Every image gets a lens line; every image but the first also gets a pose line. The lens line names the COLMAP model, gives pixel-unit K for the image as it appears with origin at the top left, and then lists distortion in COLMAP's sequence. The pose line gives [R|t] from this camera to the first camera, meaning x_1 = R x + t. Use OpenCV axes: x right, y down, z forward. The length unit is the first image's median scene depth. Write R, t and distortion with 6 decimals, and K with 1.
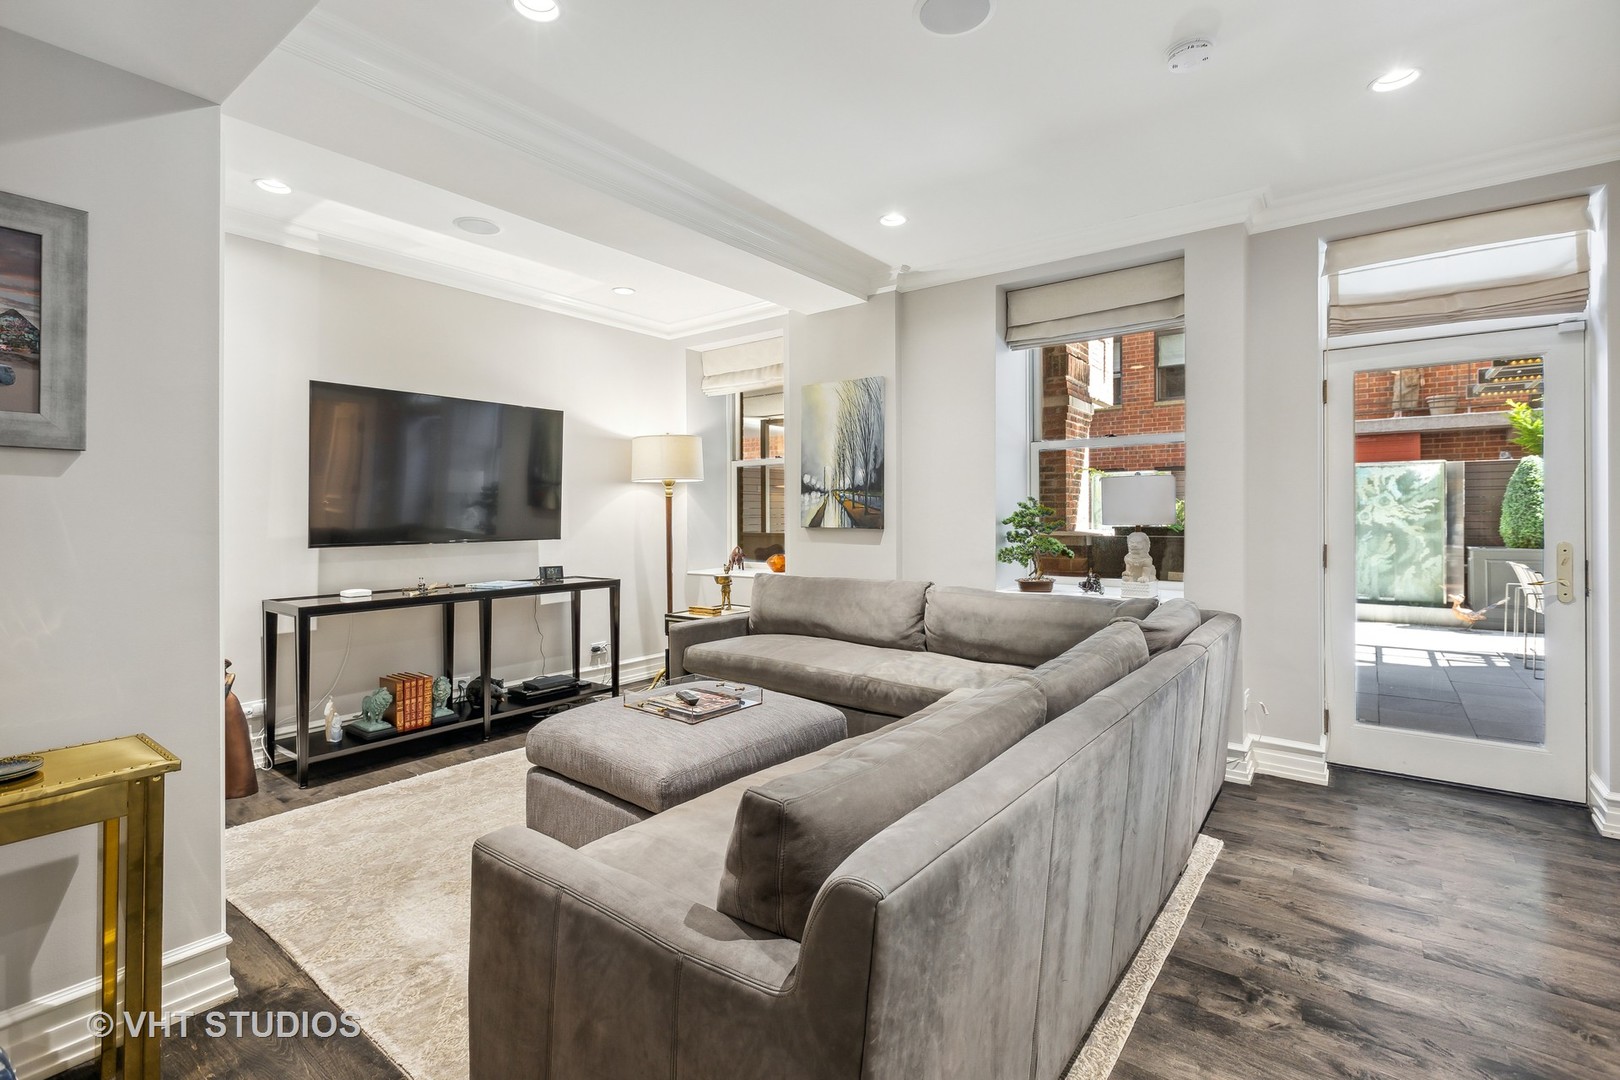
lens RADIAL K [[747.7, 0, 807.5], [0, 747.7, 513.1], [0, 0, 1]] dist [0.001983, 0.000907]
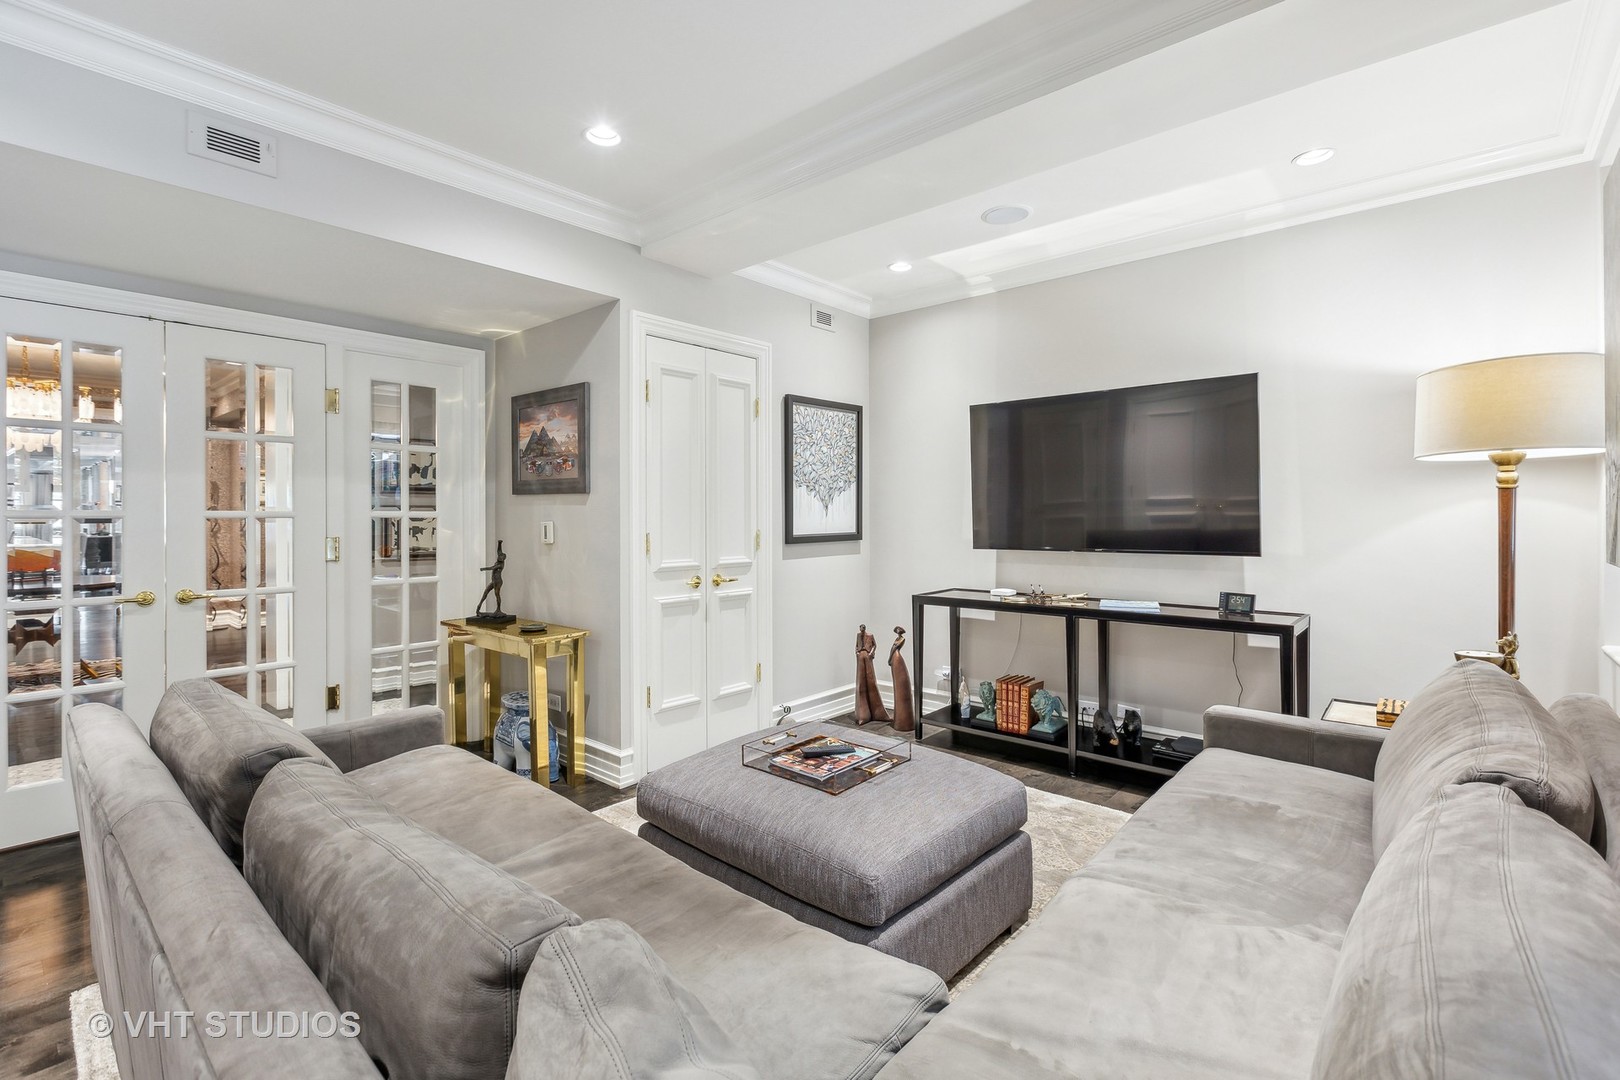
lens RADIAL K [[747.7, 0, 807.5], [0, 747.7, 513.1], [0, 0, 1]] dist [0.001983, 0.000907]
pose [[-0.077677, 0.000553, -0.996978, 0.469192], [0.006826, 0.999977, 0.000023, -0.010002], [0.996955, -0.006804, -0.077679, 0.749486]]
